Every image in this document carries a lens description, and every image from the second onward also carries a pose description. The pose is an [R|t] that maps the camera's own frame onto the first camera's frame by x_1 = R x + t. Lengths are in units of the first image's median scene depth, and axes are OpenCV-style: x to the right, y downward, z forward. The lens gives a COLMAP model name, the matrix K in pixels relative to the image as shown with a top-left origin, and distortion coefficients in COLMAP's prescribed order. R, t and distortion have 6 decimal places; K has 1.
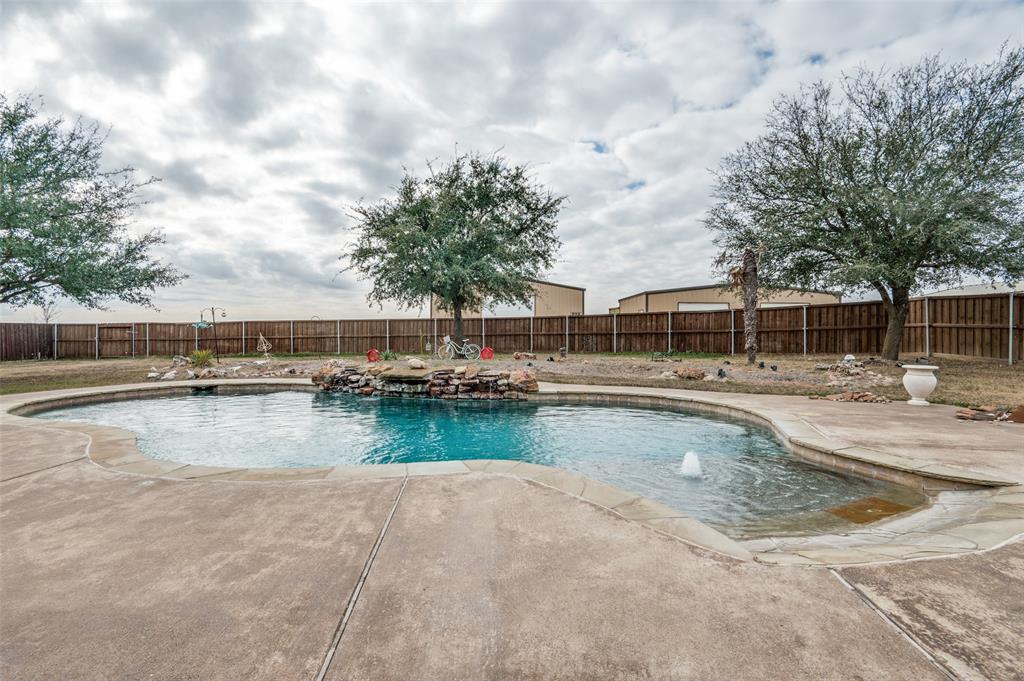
lens RADIAL K [[478.7, 0, 511.2], [0, 478.7, 339.5], [0, 0, 1]] dist [-0.017679, -0.002802]
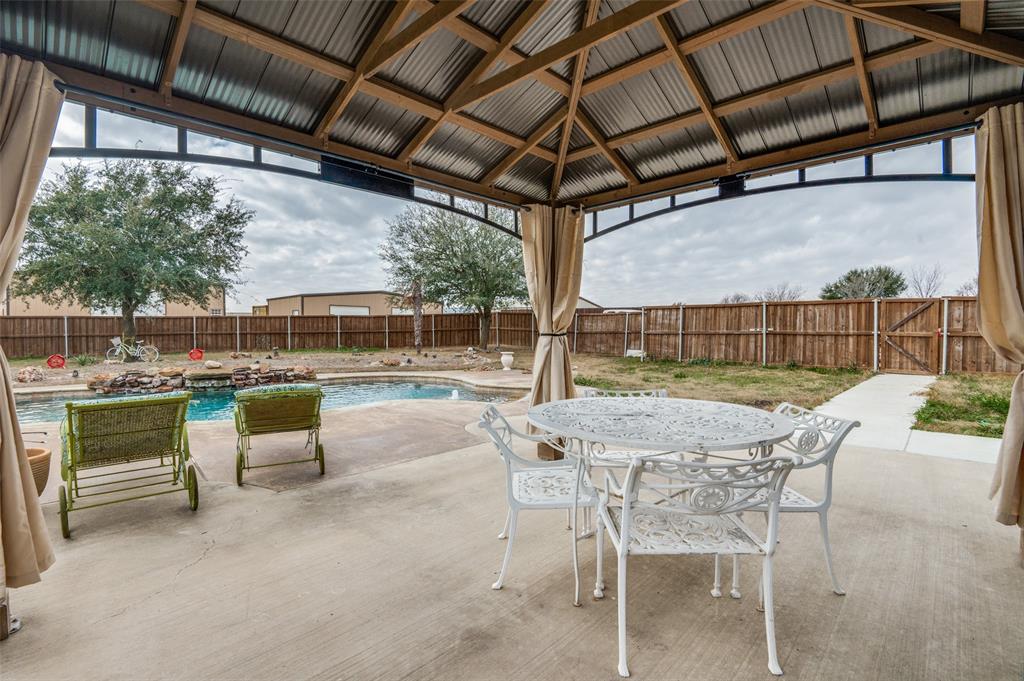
lens RADIAL K [[478.7, 0, 512.1], [0, 478.7, 336.5], [0, 0, 1]] dist [-0.017679, -0.002802]
pose [[0.703415, -0.012031, 0.710678, -0.314051], [0.006373, 0.999923, 0.010620, -0.018494], [-0.710751, -0.002941, 0.703438, -0.260731]]
